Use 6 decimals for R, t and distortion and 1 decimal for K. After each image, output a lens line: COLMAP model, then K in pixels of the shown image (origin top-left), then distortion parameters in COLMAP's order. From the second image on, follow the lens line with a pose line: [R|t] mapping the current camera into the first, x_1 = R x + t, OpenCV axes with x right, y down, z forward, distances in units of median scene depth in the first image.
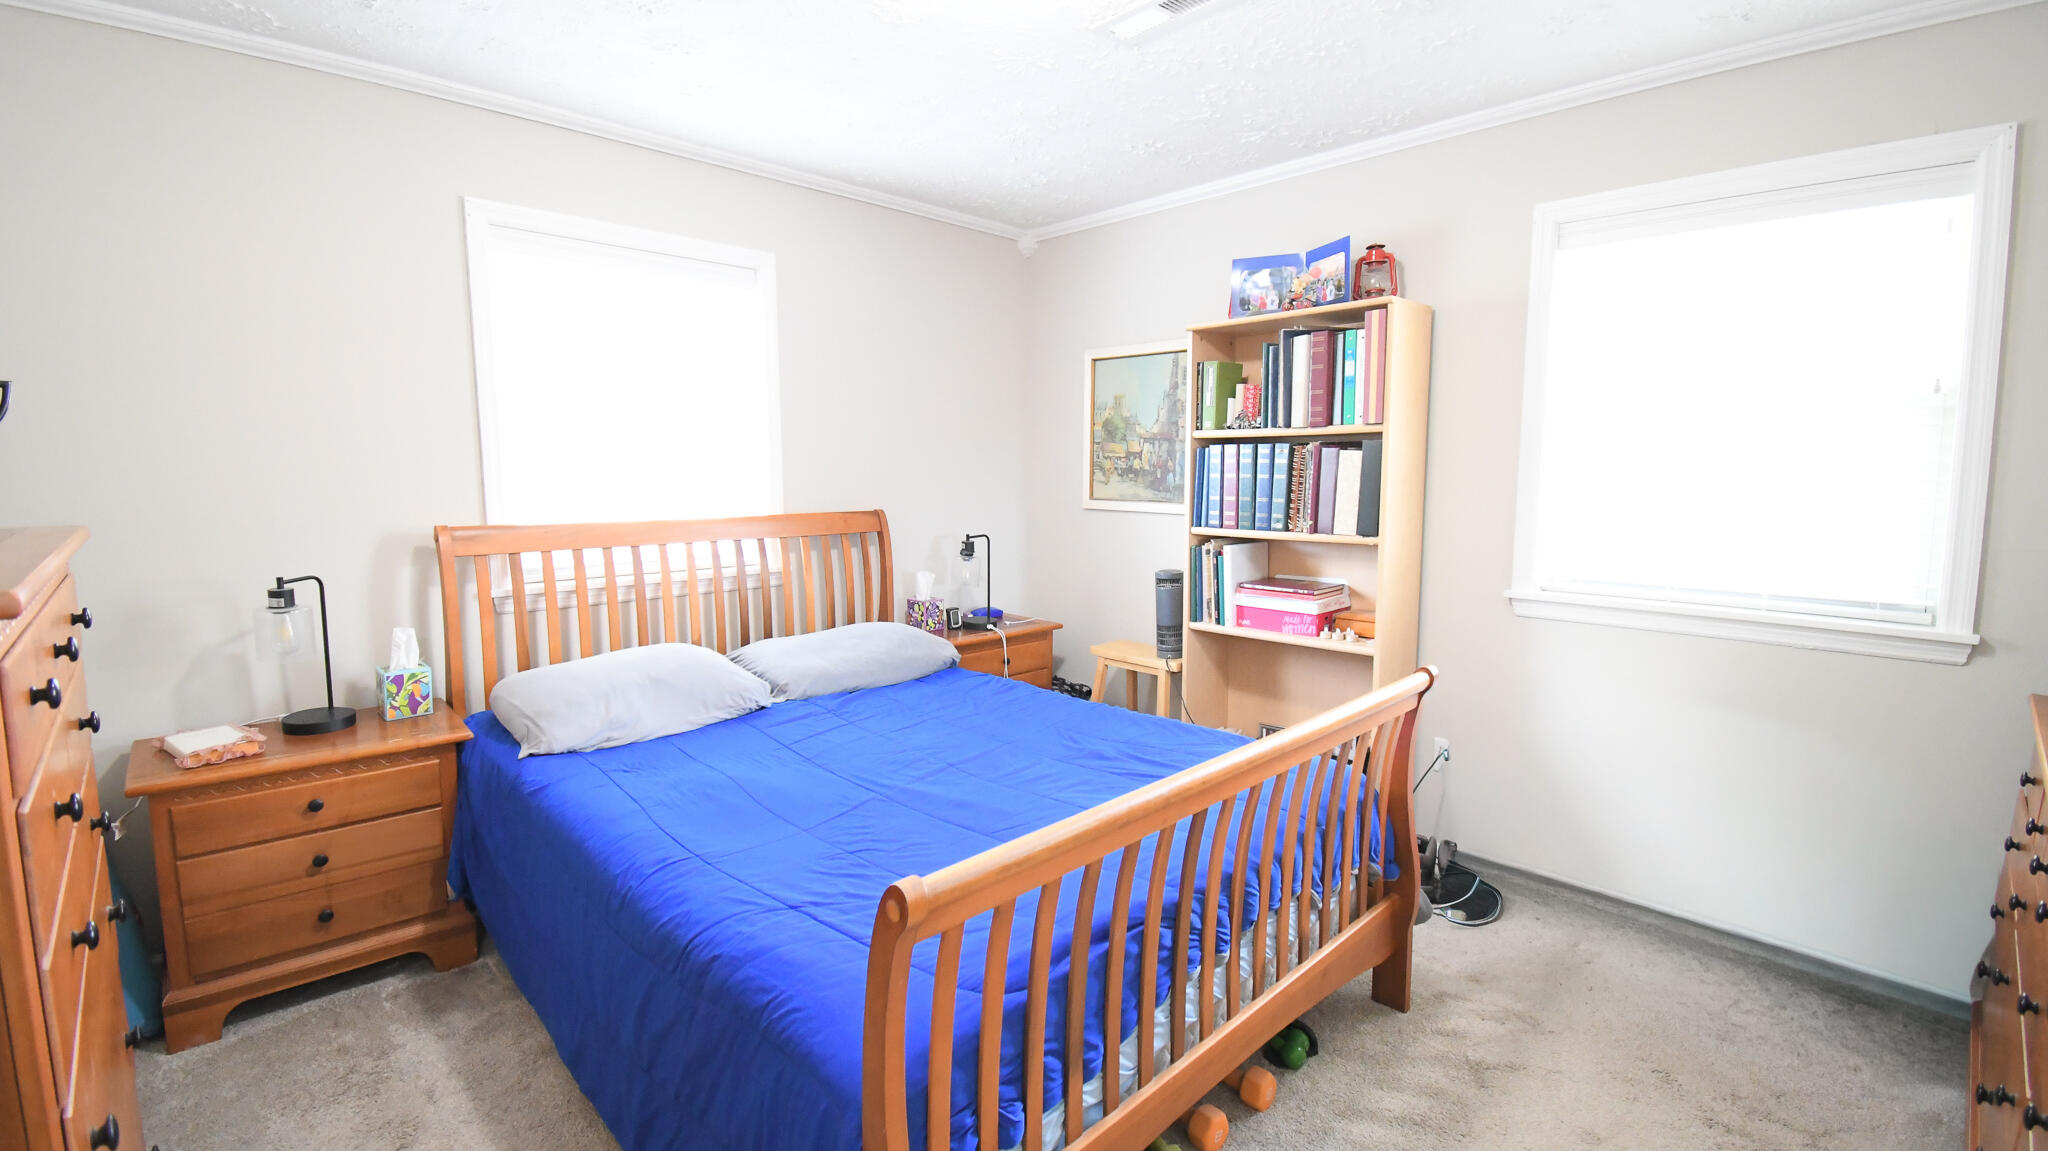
lens RADIAL K [[895.0, 0, 1009.5], [0, 895.0, 568.1], [0, 0, 1]] dist [0.016967, -0.023933]
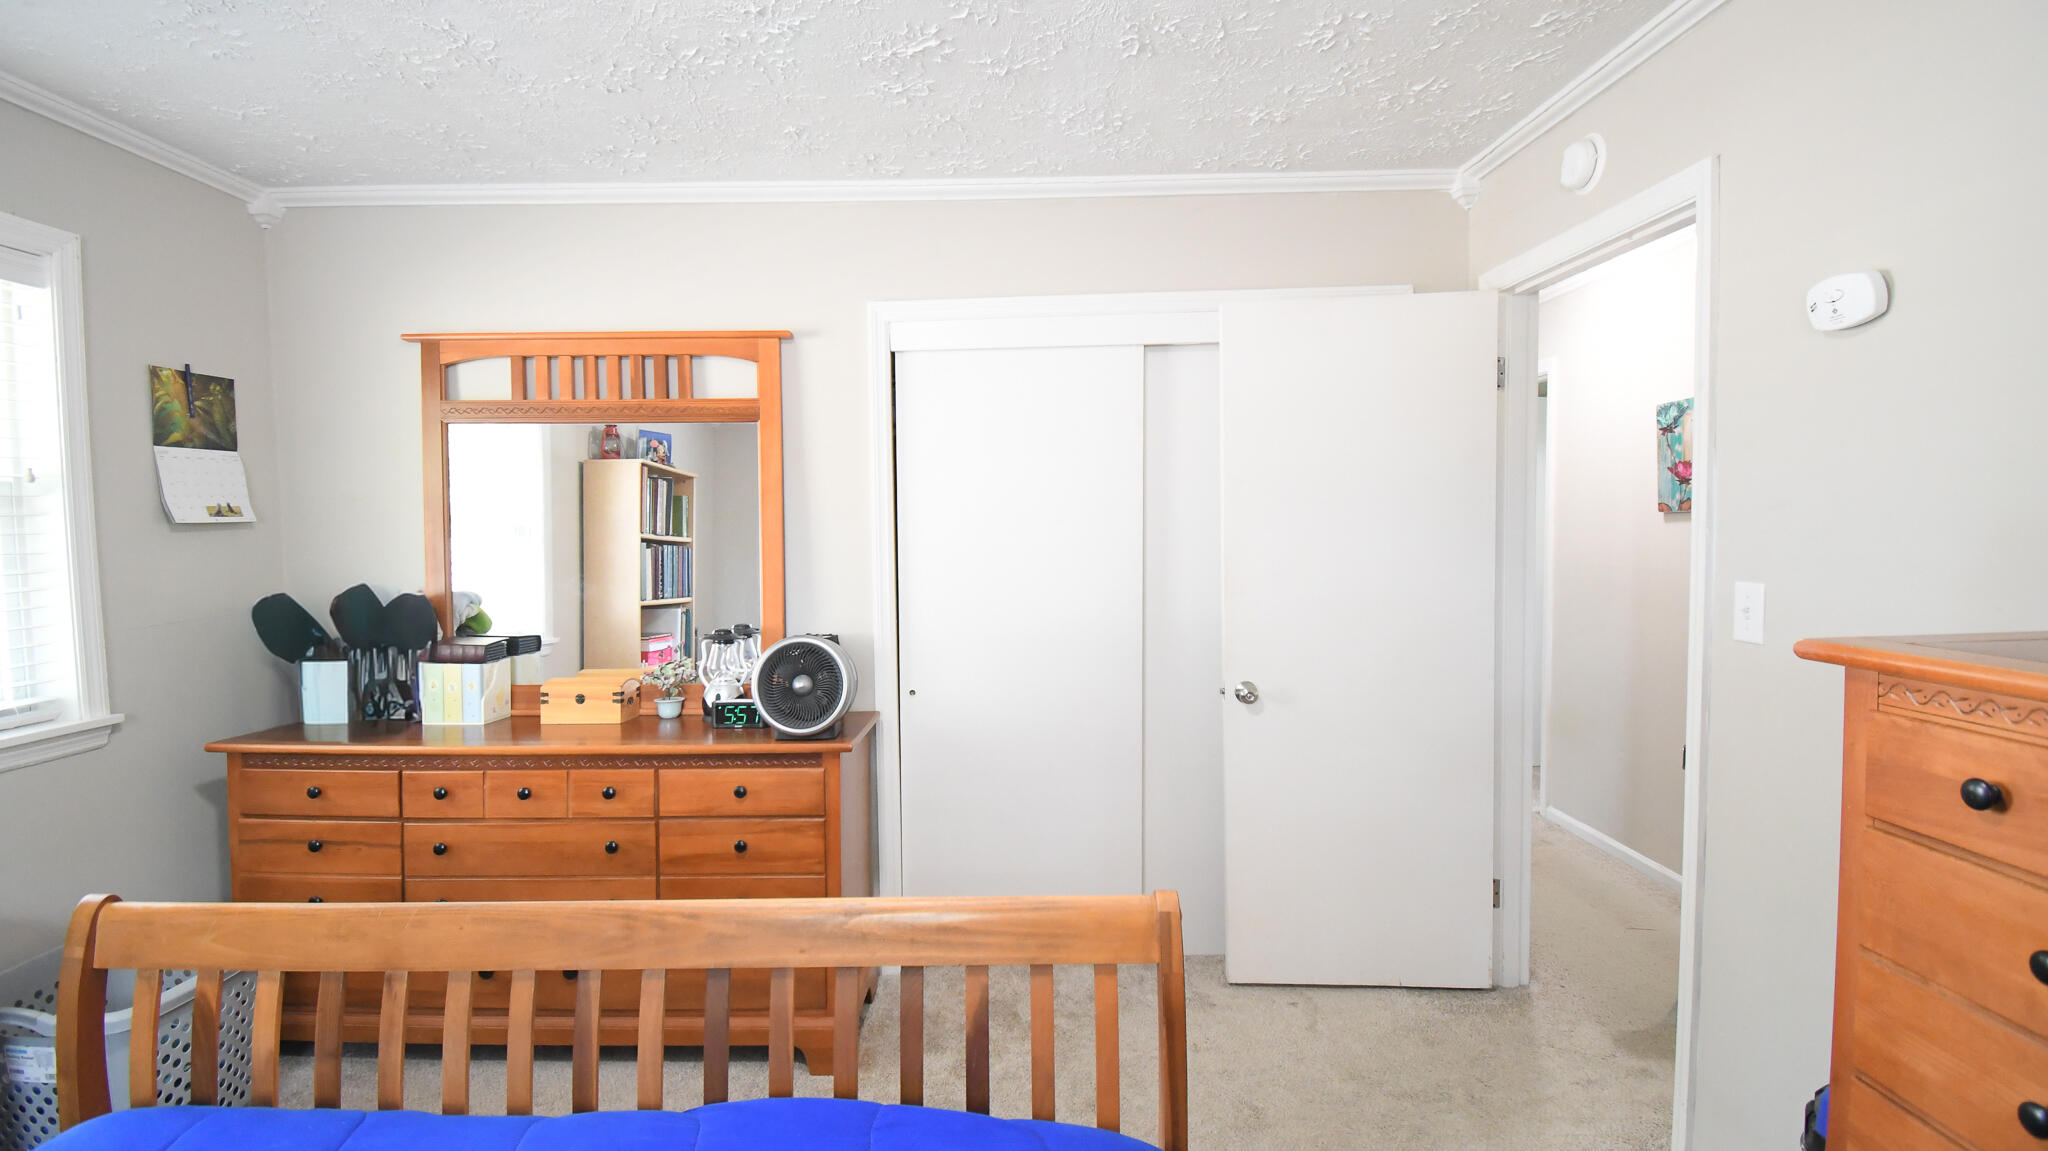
lens RADIAL K [[895.0, 0, 1009.5], [0, 895.0, 568.1], [0, 0, 1]] dist [0.016967, -0.023933]
pose [[-0.720605, -0.023886, 0.692934, -0.288474], [0.091585, 0.987370, 0.129278, -0.097357], [-0.687271, 0.156621, -0.709316, 0.710118]]
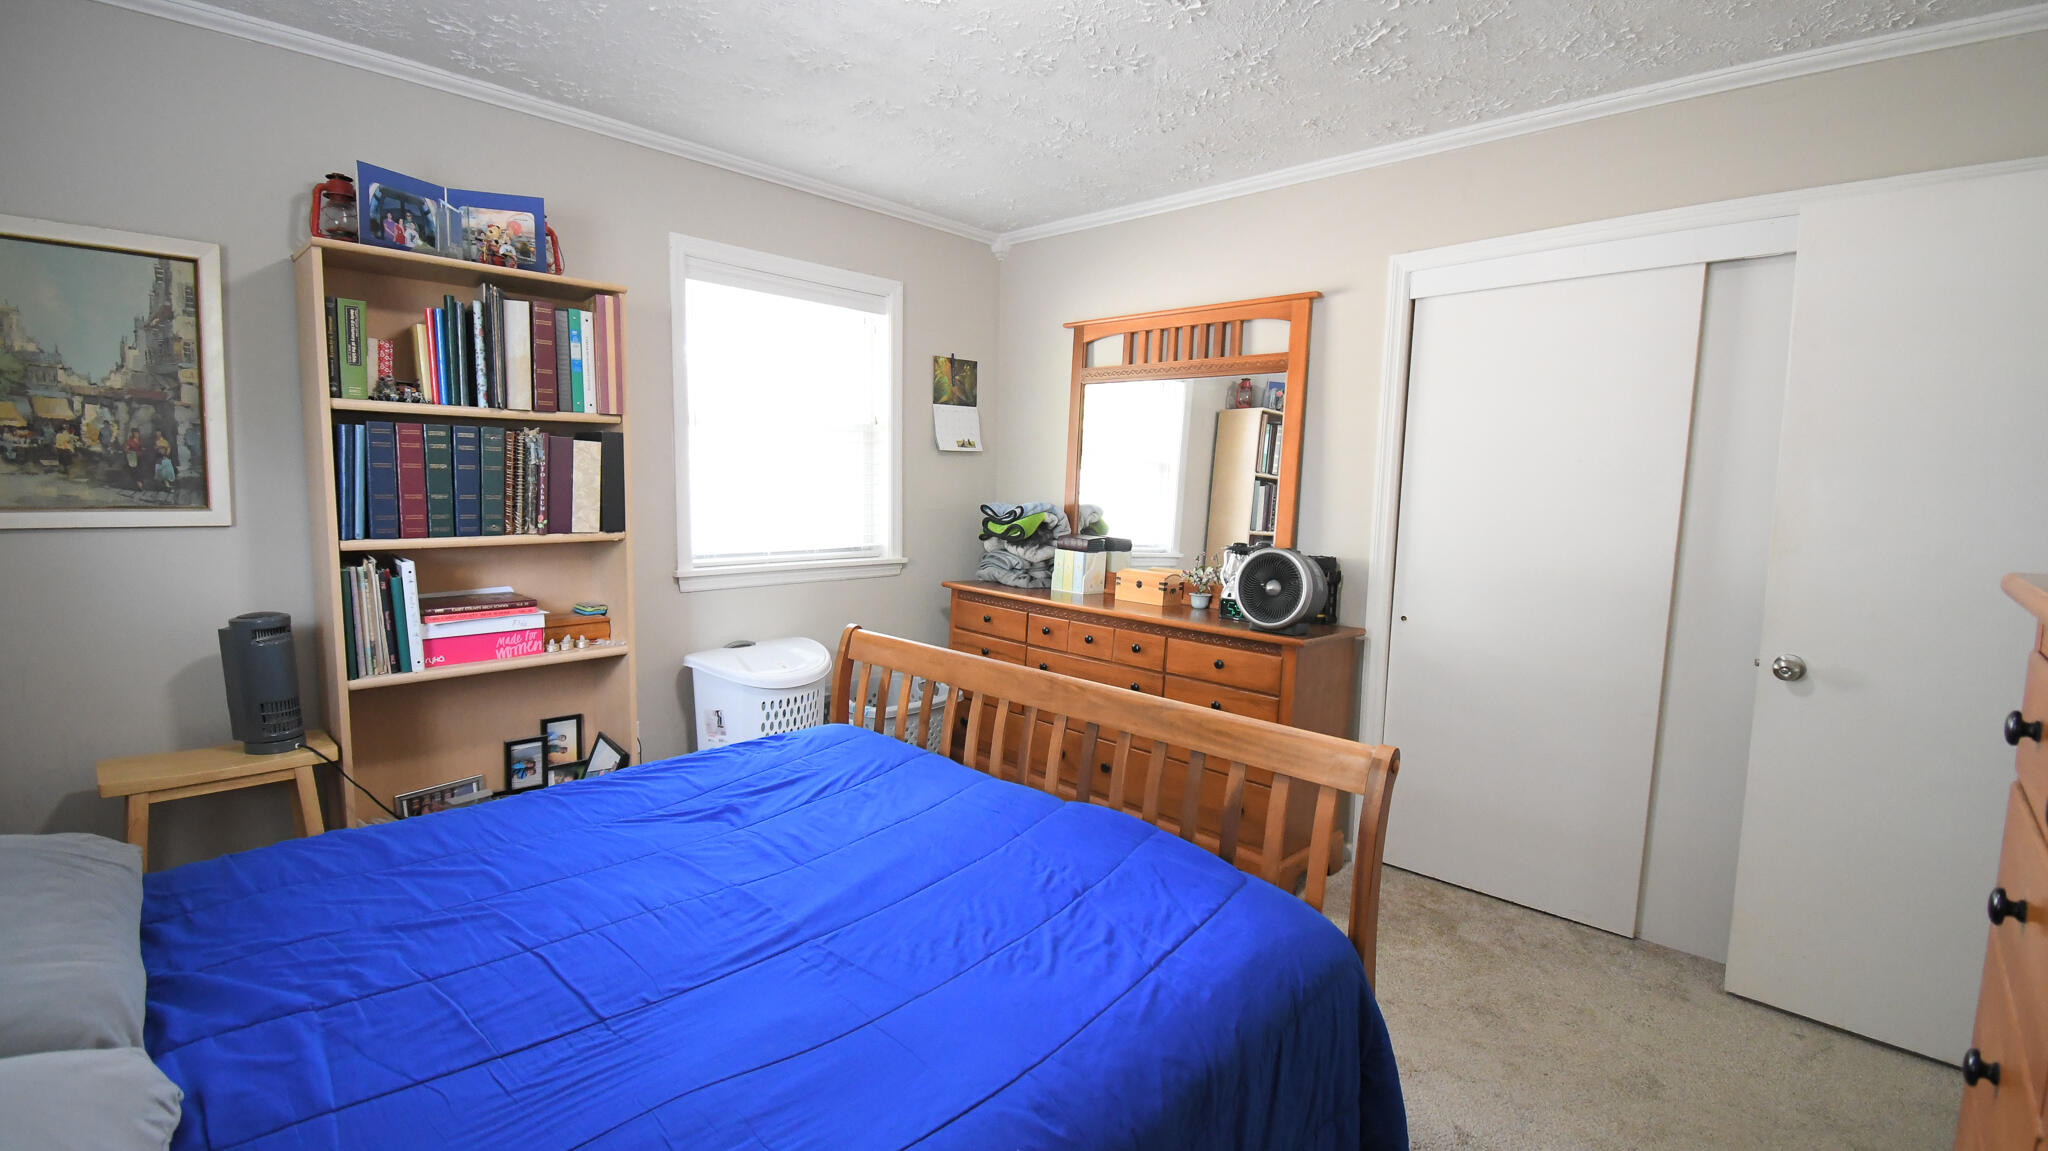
lens RADIAL K [[895.0, 0, 1009.5], [0, 895.0, 568.1], [0, 0, 1]] dist [0.016967, -0.023933]
pose [[-0.038195, -0.103848, 0.993859, -0.565177], [0.090207, 0.990166, 0.106929, -0.060456], [-0.995190, 0.093737, -0.028452, 0.599142]]
